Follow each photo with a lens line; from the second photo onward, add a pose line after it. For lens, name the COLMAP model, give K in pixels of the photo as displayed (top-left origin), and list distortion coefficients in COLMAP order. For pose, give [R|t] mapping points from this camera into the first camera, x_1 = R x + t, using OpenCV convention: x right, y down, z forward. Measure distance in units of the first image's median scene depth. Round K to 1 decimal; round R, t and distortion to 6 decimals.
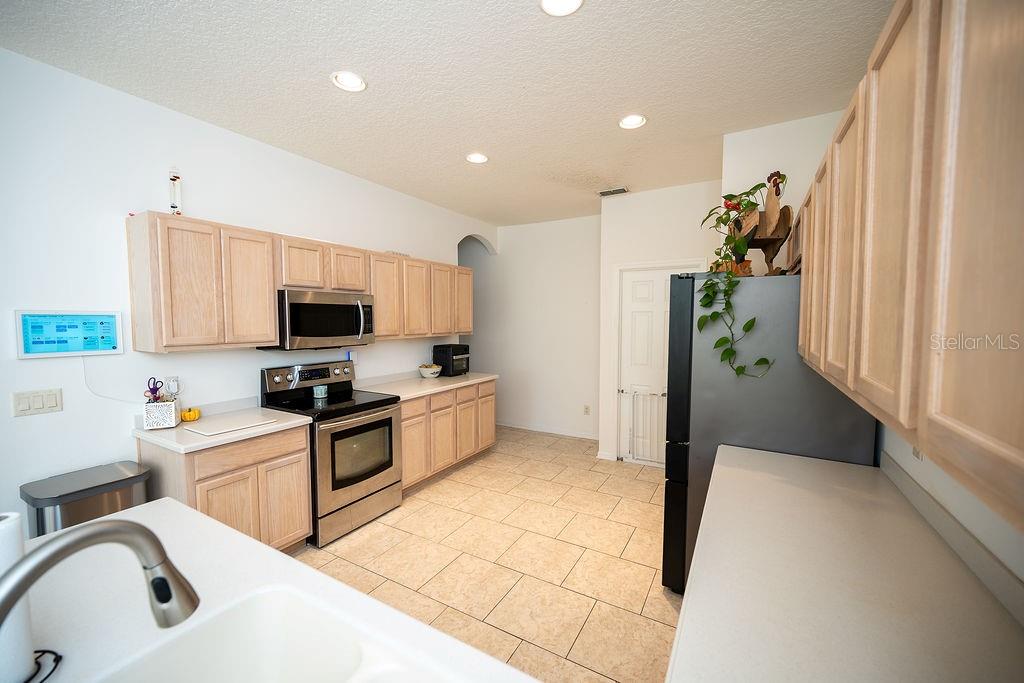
lens RADIAL K [[408.1, 0, 512.0], [0, 408.1, 341.5], [0, 0, 1]] dist [-0.000373, -0.000072]
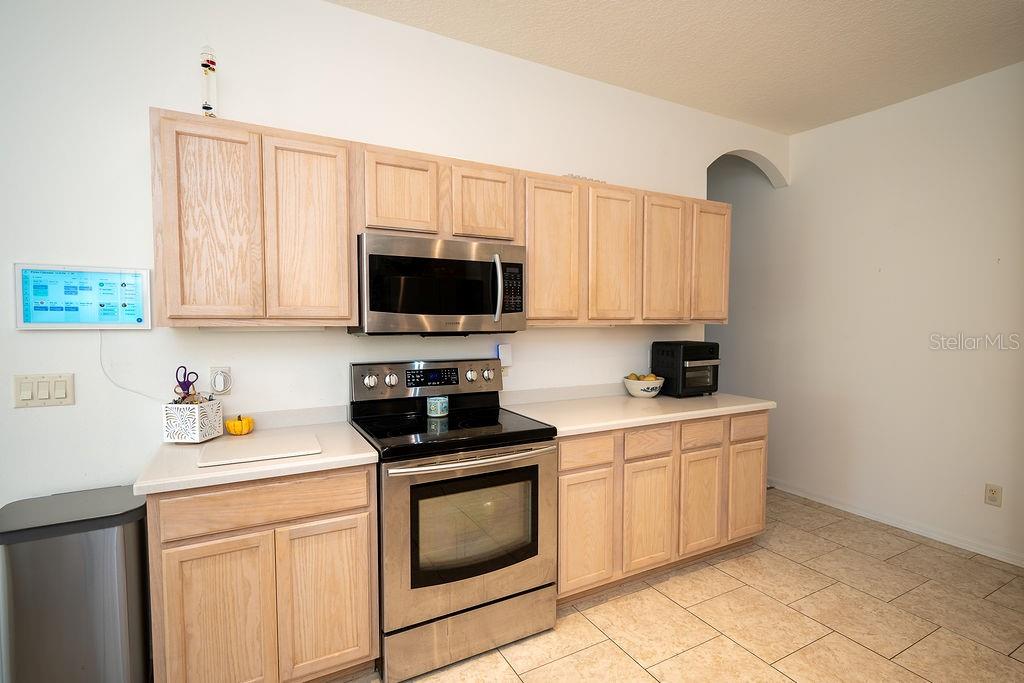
lens RADIAL K [[510.2, 0, 537.0], [0, 510.2, 341.9], [0, 0, 1]] dist [0.001597, 0.000467]
pose [[0.866104, 0.027035, -0.499133, 0.037878], [-0.031286, 0.999510, -0.000151, 0.021580], [0.498884, 0.015746, 0.866526, 0.405291]]
